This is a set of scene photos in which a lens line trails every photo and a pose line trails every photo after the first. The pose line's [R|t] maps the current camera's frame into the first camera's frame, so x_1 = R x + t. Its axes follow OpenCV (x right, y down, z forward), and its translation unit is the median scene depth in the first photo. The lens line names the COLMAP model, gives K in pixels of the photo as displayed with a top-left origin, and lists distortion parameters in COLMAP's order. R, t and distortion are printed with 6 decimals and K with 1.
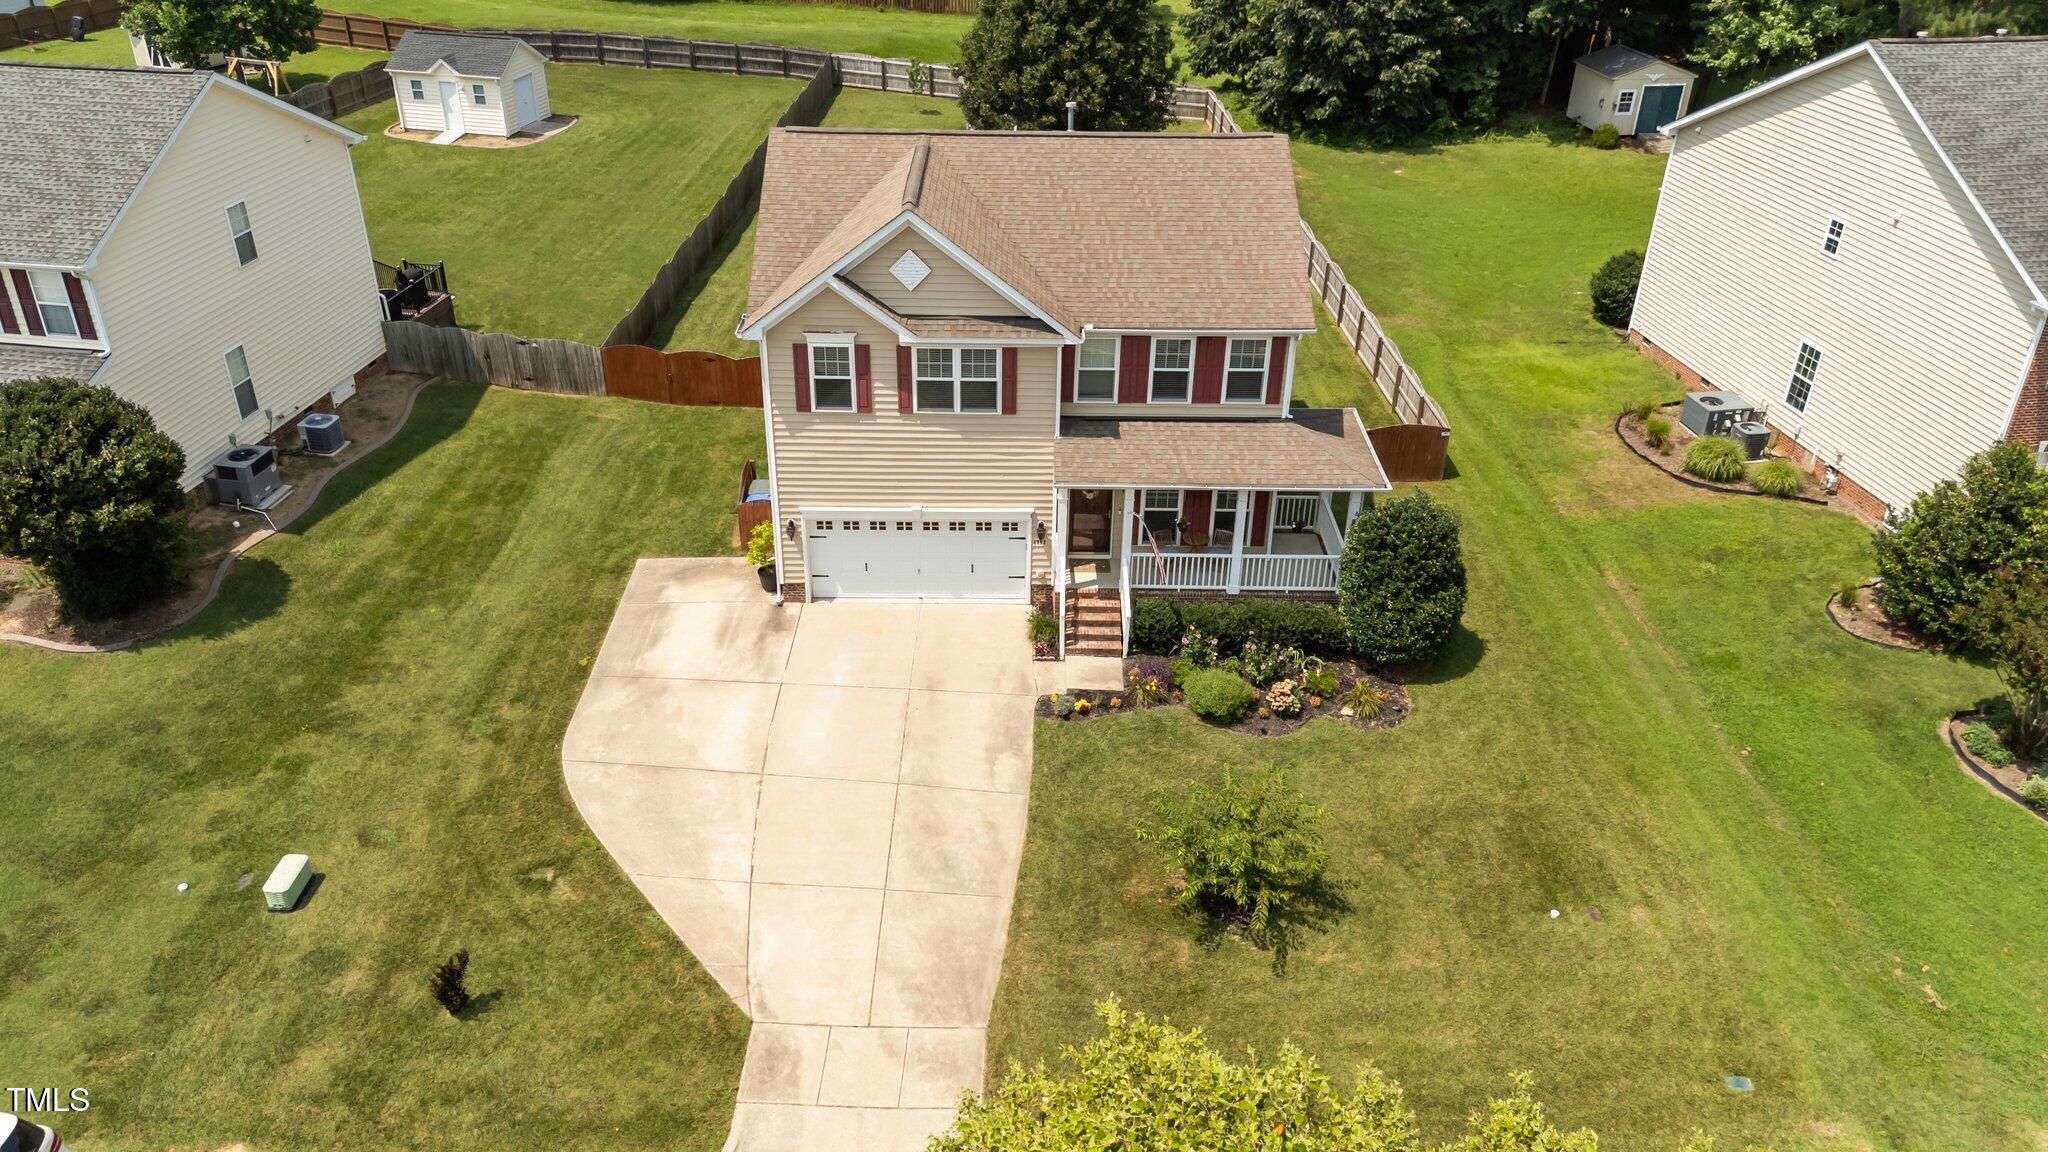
lens RADIAL K [[1506.0, 0, 1018.1], [0, 1506.0, 575.6], [0, 0, 1]] dist [0.067247, -0.076409]
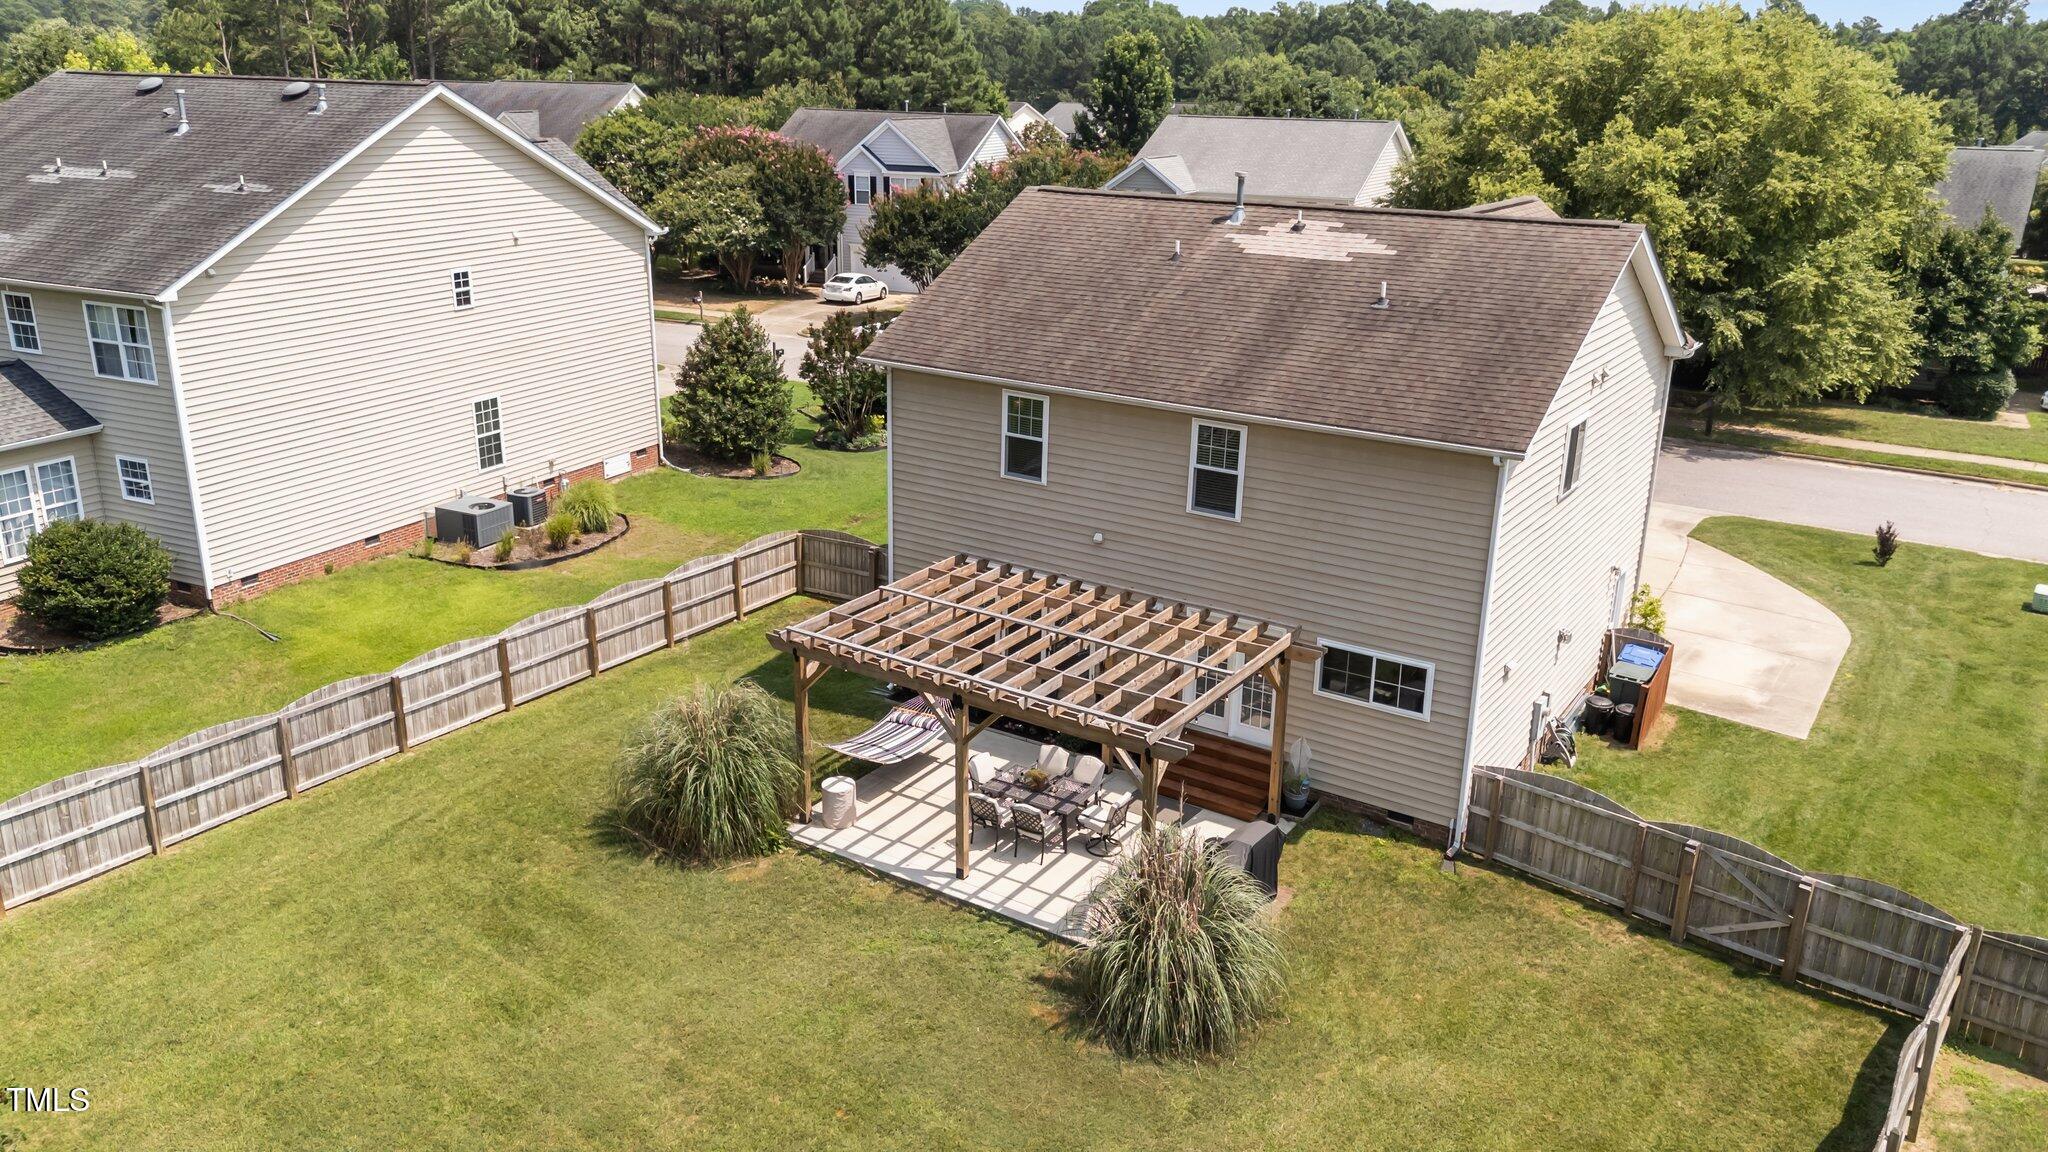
lens RADIAL K [[1506.0, 0, 1018.1], [0, 1506.0, 575.6], [0, 0, 1]] dist [0.067247, -0.076409]
pose [[-0.828023, -0.204634, 0.522018, -0.341623], [0.253772, 0.693426, 0.674360, -0.772693], [-0.499978, 0.690859, -0.522242, 1.718262]]
